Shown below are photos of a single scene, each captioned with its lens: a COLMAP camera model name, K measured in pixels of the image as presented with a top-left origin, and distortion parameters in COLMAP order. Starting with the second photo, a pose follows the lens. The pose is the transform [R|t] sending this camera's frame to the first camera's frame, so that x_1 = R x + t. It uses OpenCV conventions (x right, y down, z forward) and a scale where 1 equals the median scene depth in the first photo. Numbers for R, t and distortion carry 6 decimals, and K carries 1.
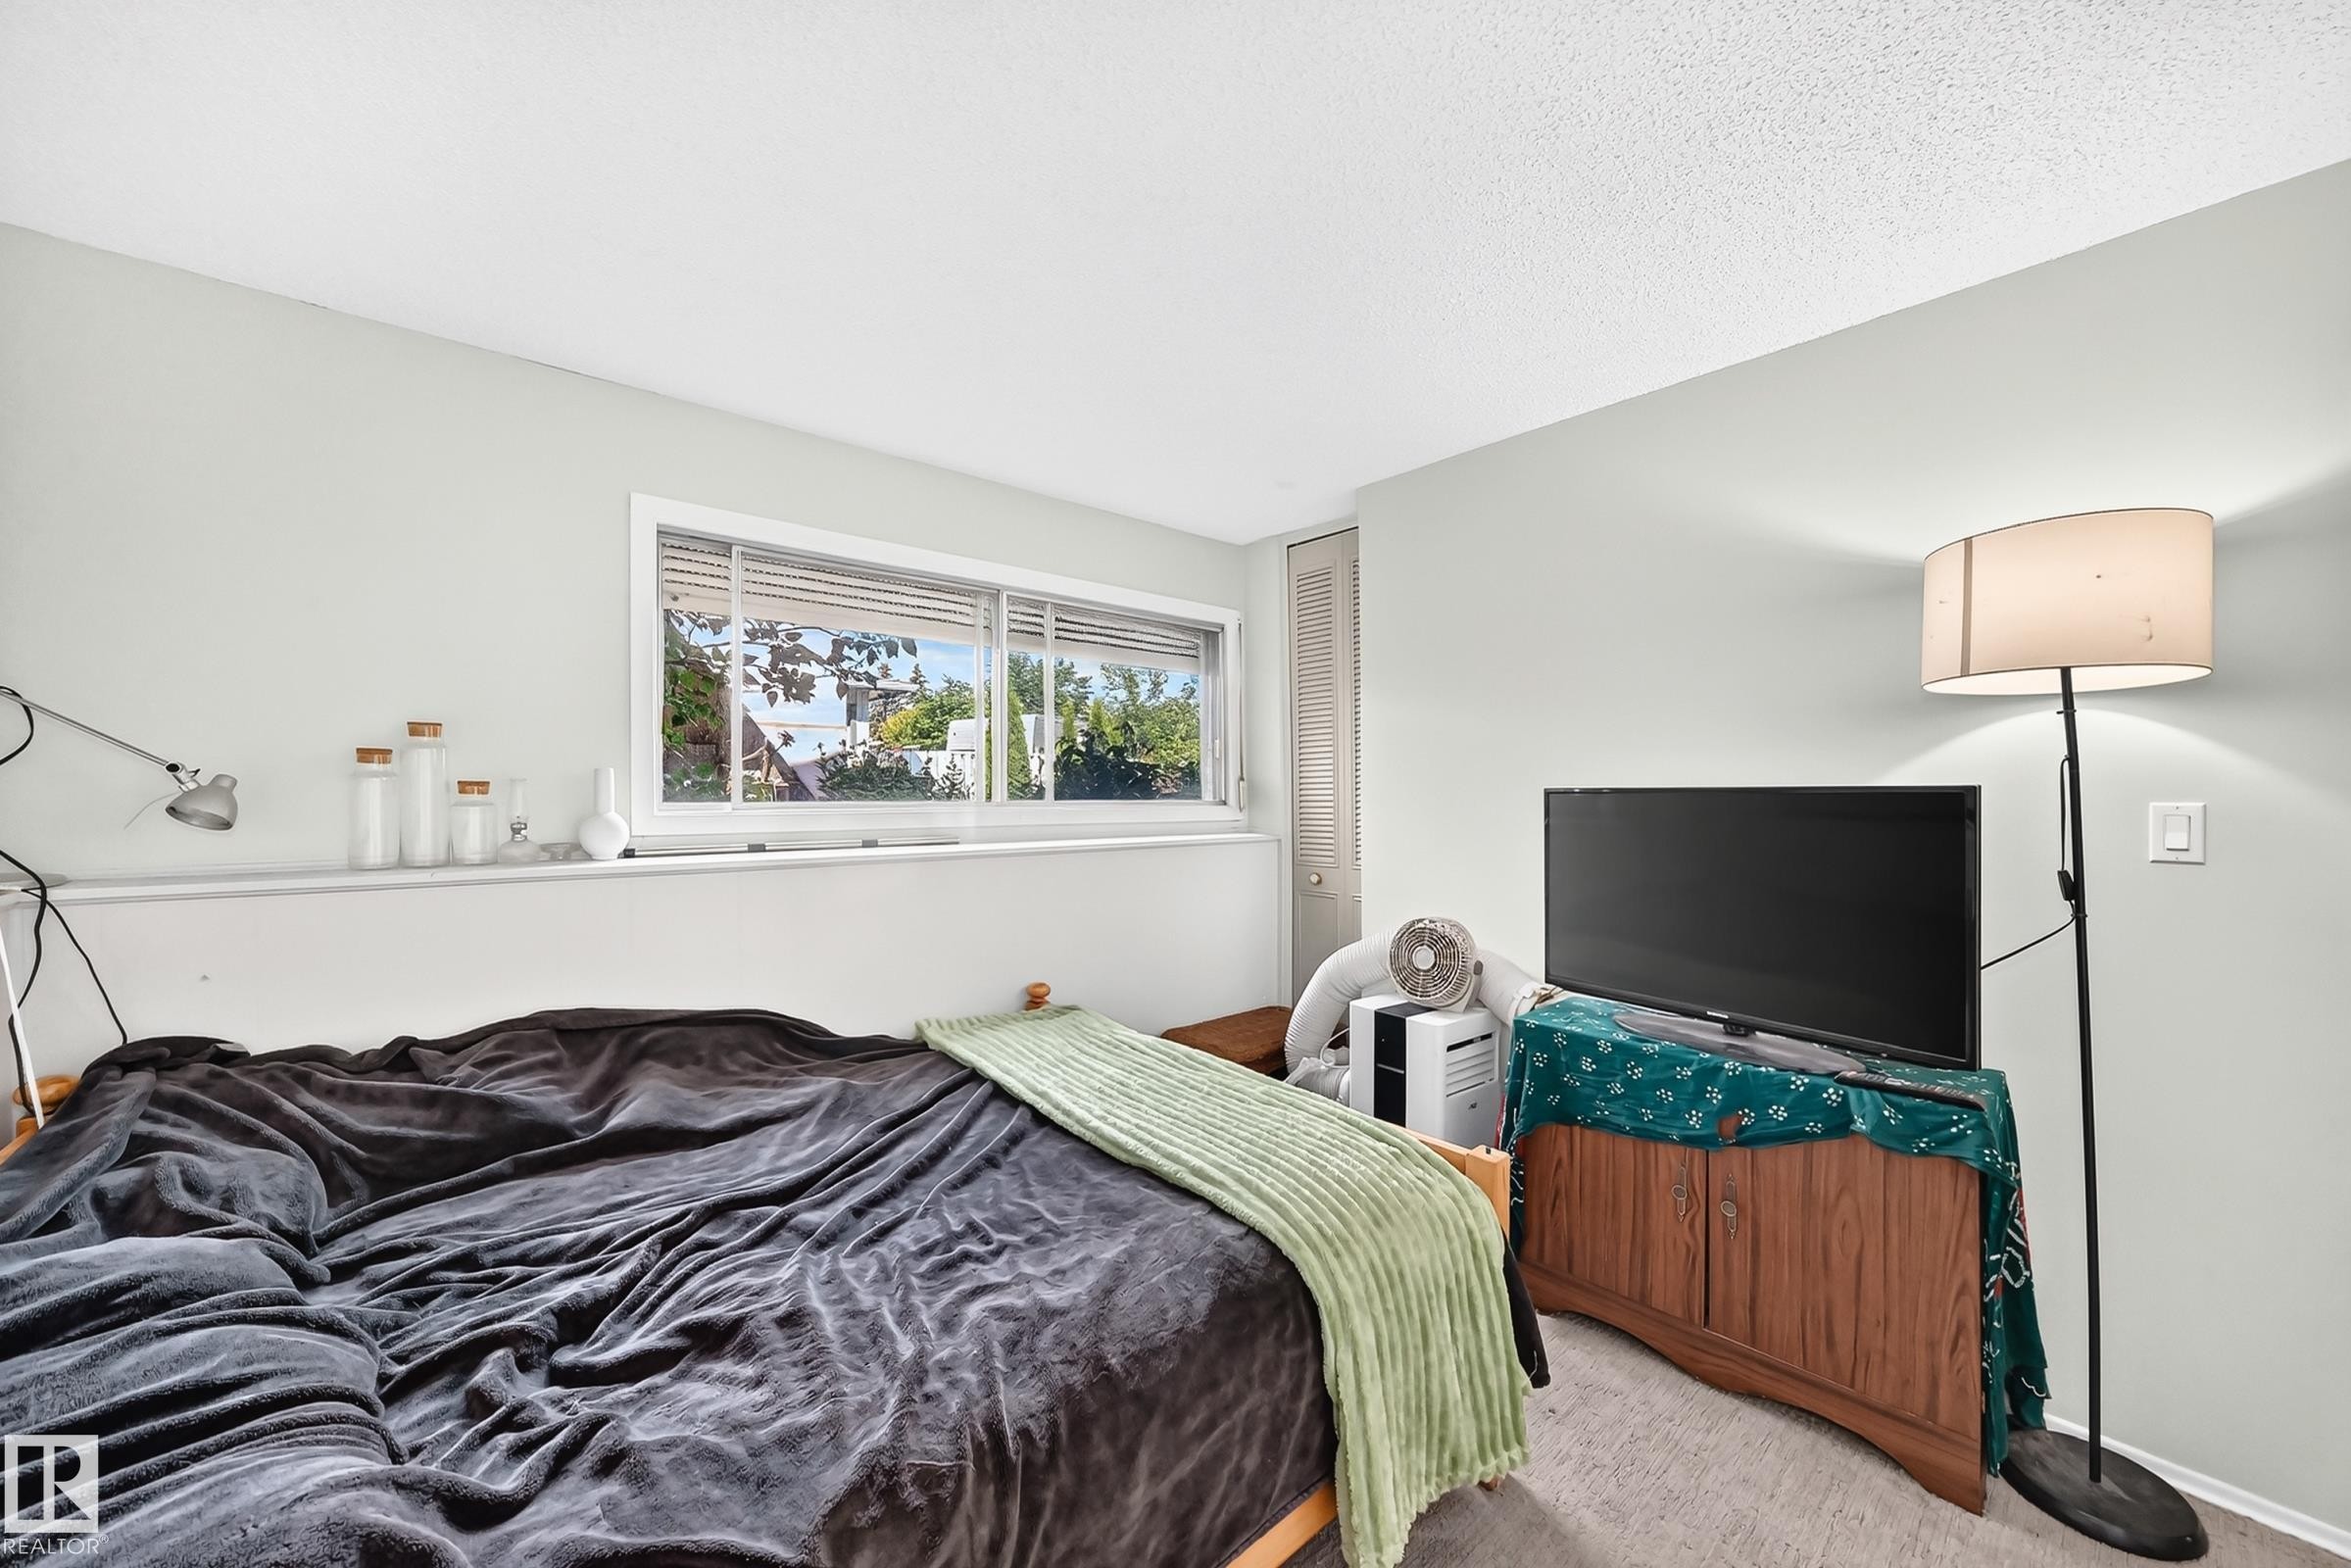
lens RADIAL K [[868.9, 0, 1177.7], [0, 868.9, 807.4], [0, 0, 1]] dist [-0.018253, 0.000479]
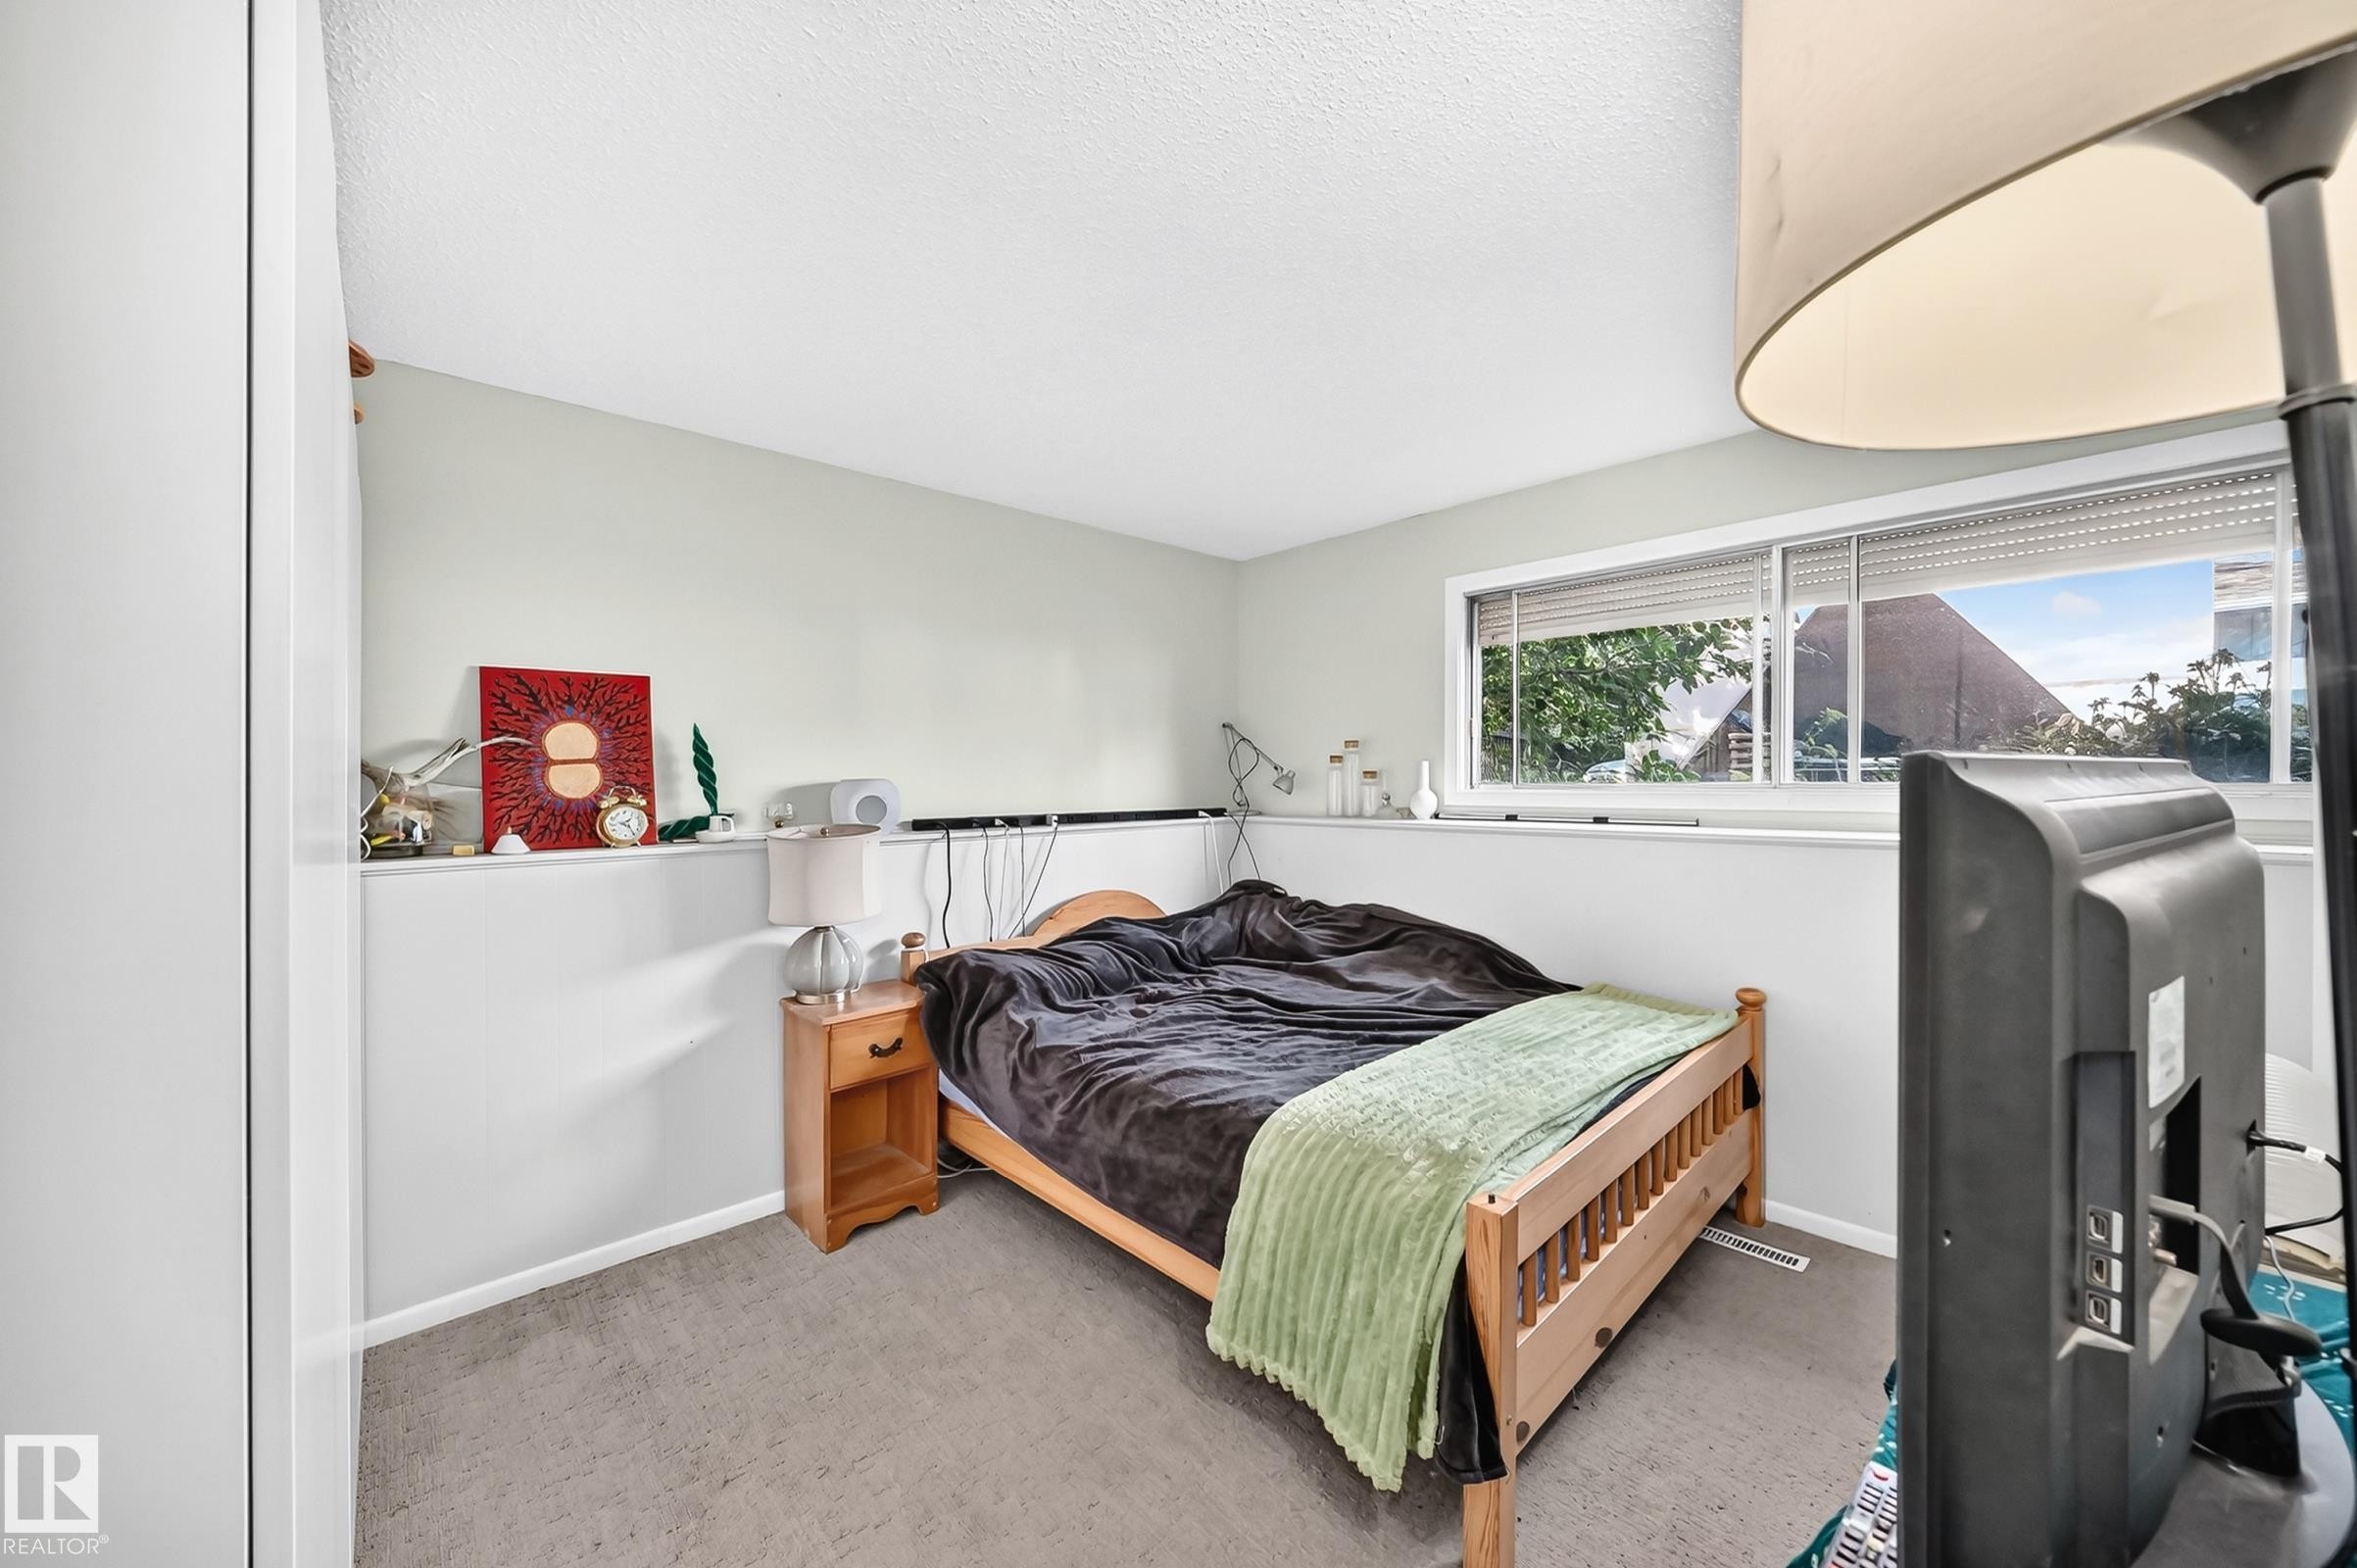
lens RADIAL K [[871.1, 0, 1180.6], [0, 871.1, 778.9], [0, 0, 1]] dist [-0.018253, 0.000479]
pose [[0.016374, 0.001948, -0.999864, 1.028846], [-0.001641, 0.999997, 0.001921, -0.017486], [0.999865, 0.001609, 0.016377, 0.583660]]
